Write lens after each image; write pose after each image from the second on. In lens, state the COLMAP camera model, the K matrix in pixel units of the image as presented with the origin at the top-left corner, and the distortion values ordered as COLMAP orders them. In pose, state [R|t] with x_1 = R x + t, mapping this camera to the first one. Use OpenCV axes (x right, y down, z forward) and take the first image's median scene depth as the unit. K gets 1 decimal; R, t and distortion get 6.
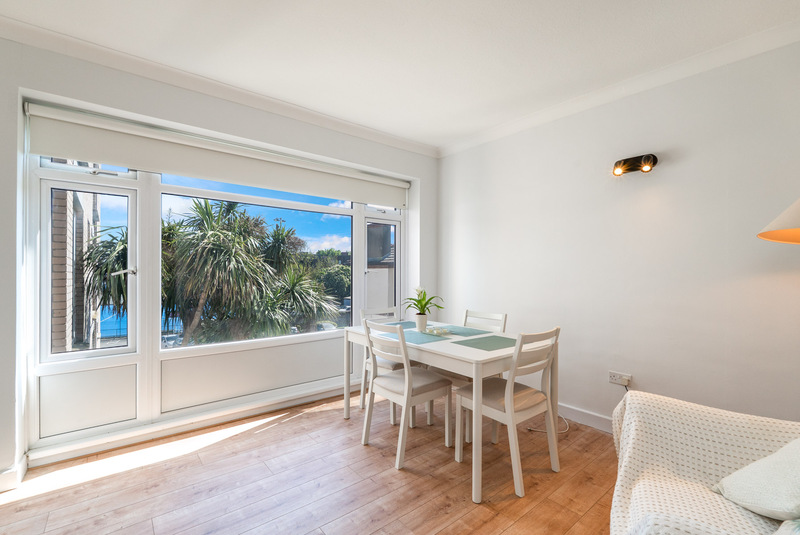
lens RADIAL K [[353.1, 0, 398.4], [0, 353.1, 270.0], [0, 0, 1]] dist [0.000788, 0.000071]
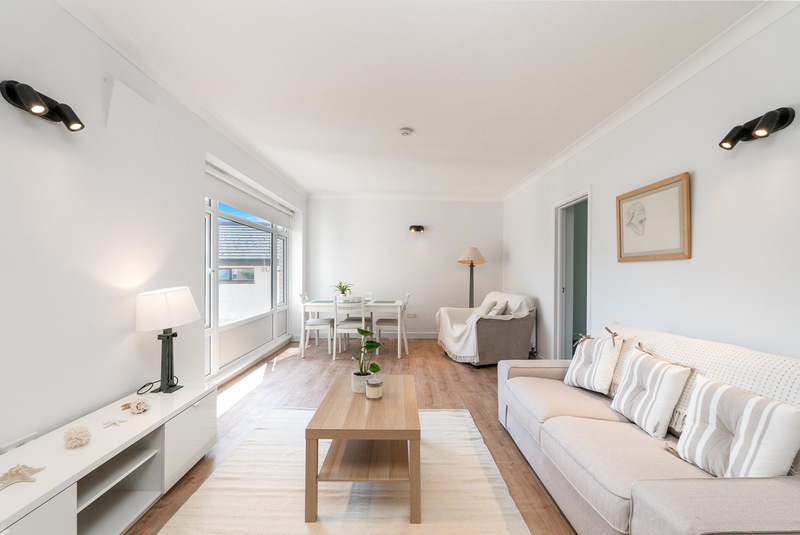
lens RADIAL K [[353.7, 0, 401.1], [0, 353.7, 270.7], [0, 0, 1]] dist [-0.000807, 0.000362]
pose [[0.625504, 0.003361, 0.780214, -1.239291], [-0.008343, 0.999962, 0.002382, -0.005104], [-0.780176, -0.007999, 0.625509, -0.444880]]
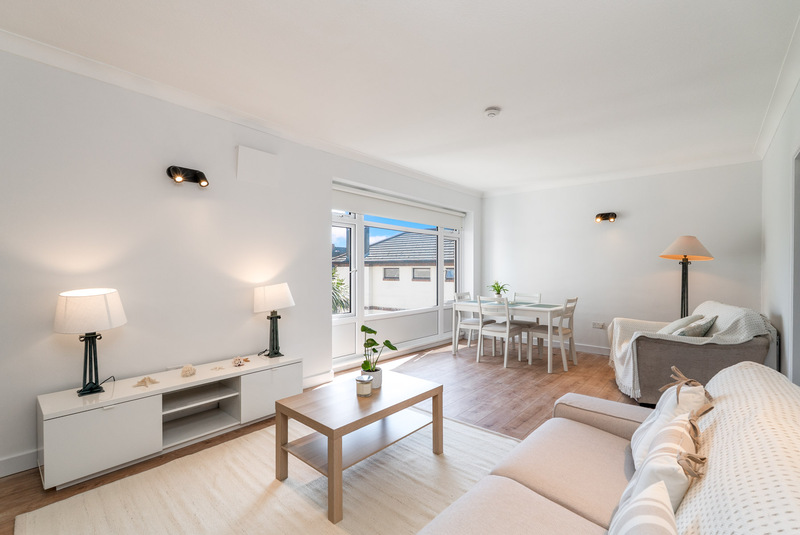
lens RADIAL K [[353.7, 0, 401.1], [0, 353.7, 270.7], [0, 0, 1]] dist [-0.000807, 0.000362]
pose [[0.986510, 0.000023, 0.163702, -0.722949], [-0.001062, 0.999980, 0.006259, -0.006326], [-0.163698, -0.006348, 0.986490, -0.709512]]
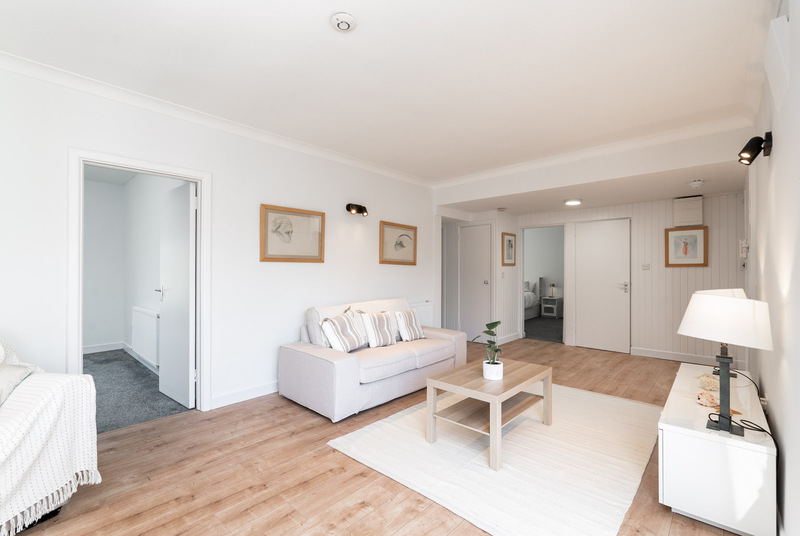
lens RADIAL K [[353.7, 0, 401.1], [0, 353.7, 271.2], [0, 0, 1]] dist [-0.000807, 0.000362]
pose [[-0.990454, -0.005619, -0.137729, -0.291157], [-0.004815, 0.999969, -0.006171, 0.005014], [0.137759, -0.005449, -0.990451, 1.008665]]
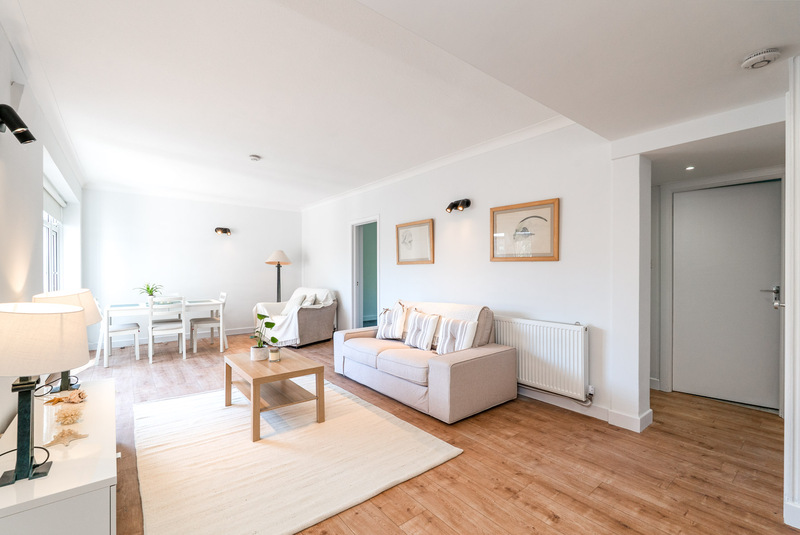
lens RADIAL K [[353.9, 0, 400.0], [0, 353.9, 267.5], [0, 0, 1]] dist [0.002009, 0.000180]
pose [[0.016324, 0.005130, 0.999854, -1.768970], [0.000106, 0.999987, -0.005132, -0.011172], [-0.999867, 0.000190, 0.016323, -0.329466]]
